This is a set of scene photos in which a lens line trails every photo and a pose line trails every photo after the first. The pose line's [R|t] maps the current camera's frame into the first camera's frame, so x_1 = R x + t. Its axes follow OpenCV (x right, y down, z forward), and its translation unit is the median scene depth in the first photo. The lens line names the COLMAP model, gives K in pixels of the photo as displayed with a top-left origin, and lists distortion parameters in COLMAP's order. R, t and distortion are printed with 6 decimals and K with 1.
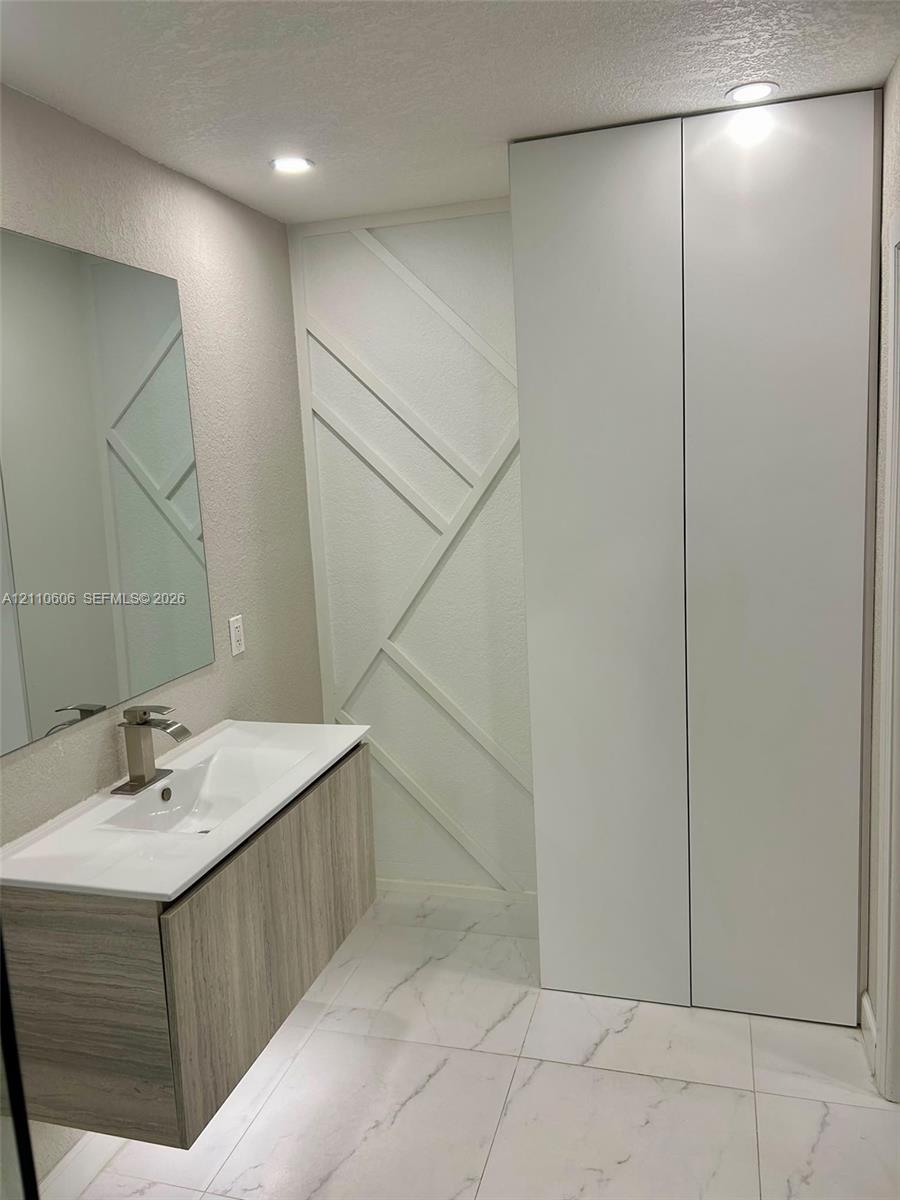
lens RADIAL K [[906.8, 0, 450.1], [0, 906.8, 599.5], [0, 0, 1]] dist [0.046180, -0.055789]
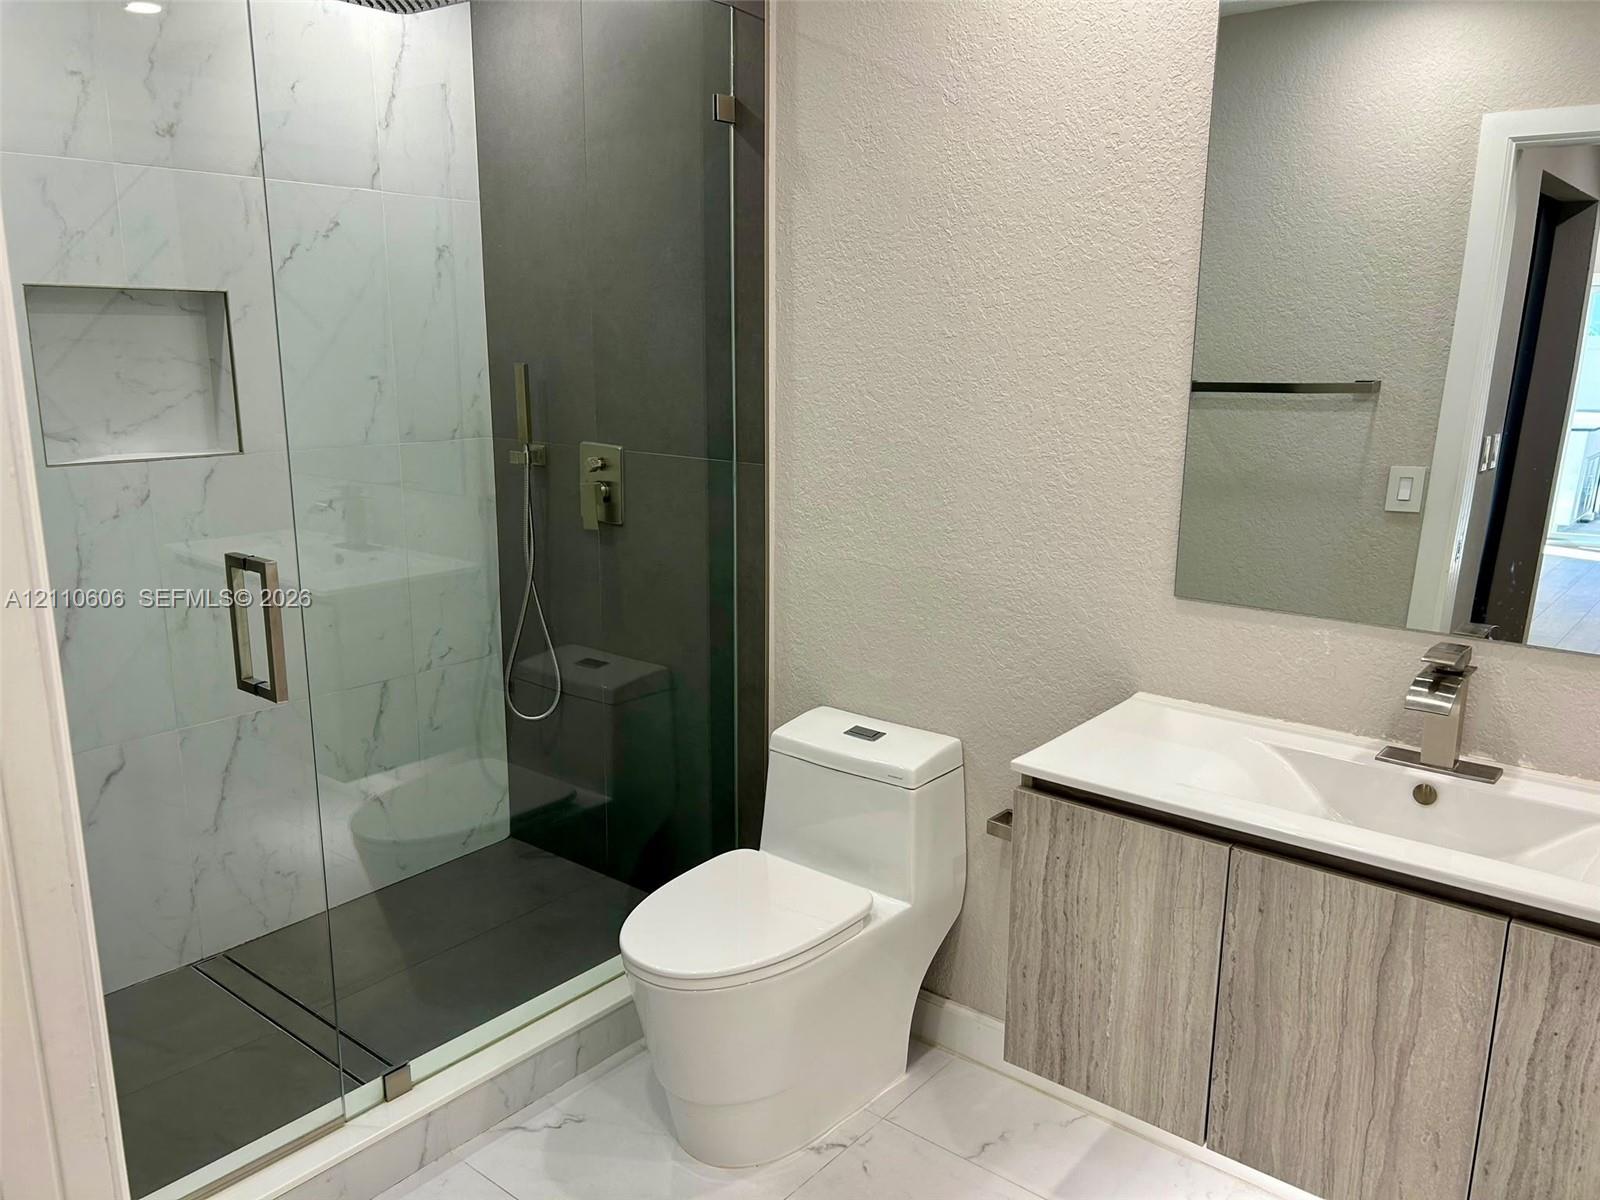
lens RADIAL K [[1209.1, 0, 794.0], [0, 1209.1, 613.9], [0, 0, 1]] dist [0.046180, -0.055789]
pose [[-0.402885, 0.245652, -0.881668, 0.625207], [-0.127903, 0.938744, 0.320001, -0.121116], [0.906269, 0.241691, -0.346787, 0.995610]]
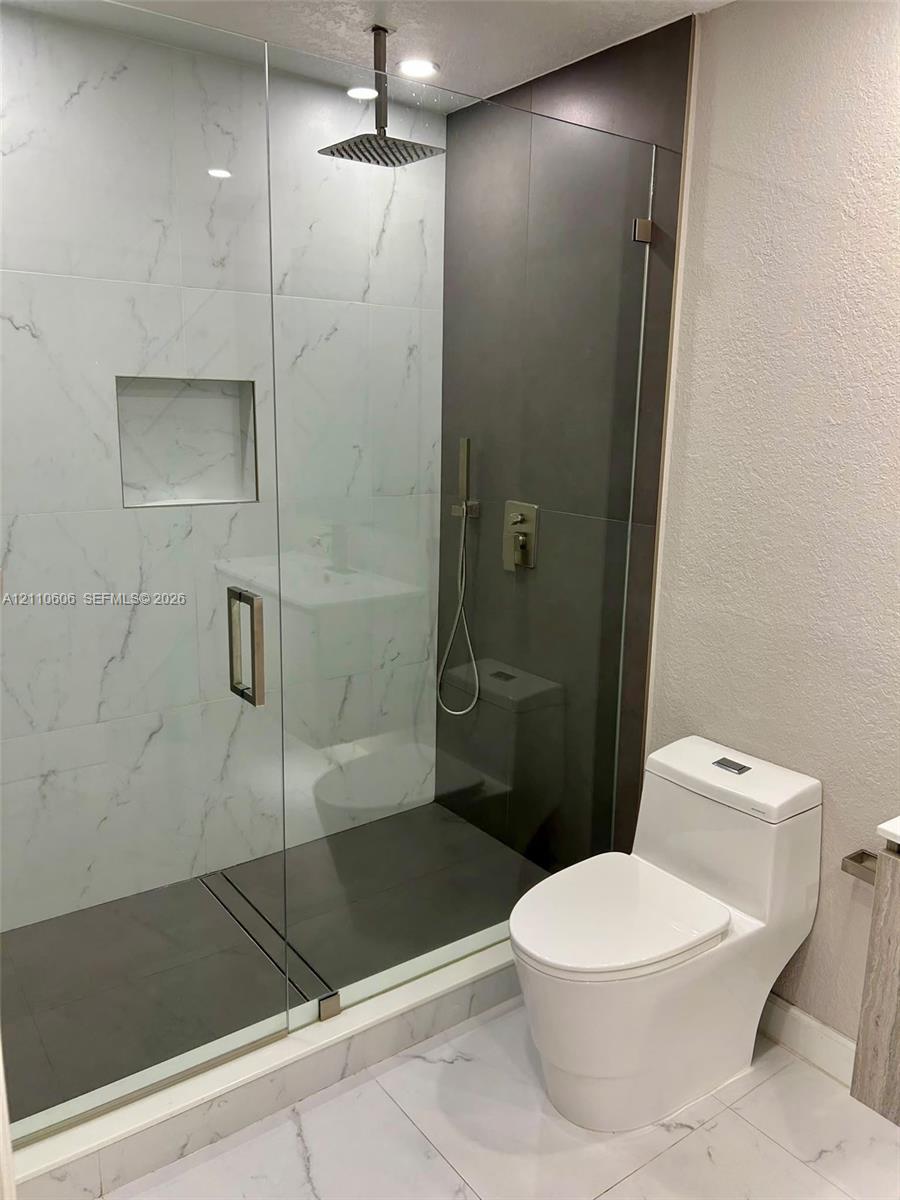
lens RADIAL K [[906.8, 0, 447.1], [0, 906.8, 602.8], [0, 0, 1]] dist [0.046180, -0.055789]
pose [[-0.615157, 0.203328, -0.761734, 0.538106], [-0.109698, 0.934700, 0.338087, -0.124191], [0.780736, 0.291538, -0.552682, 0.947919]]
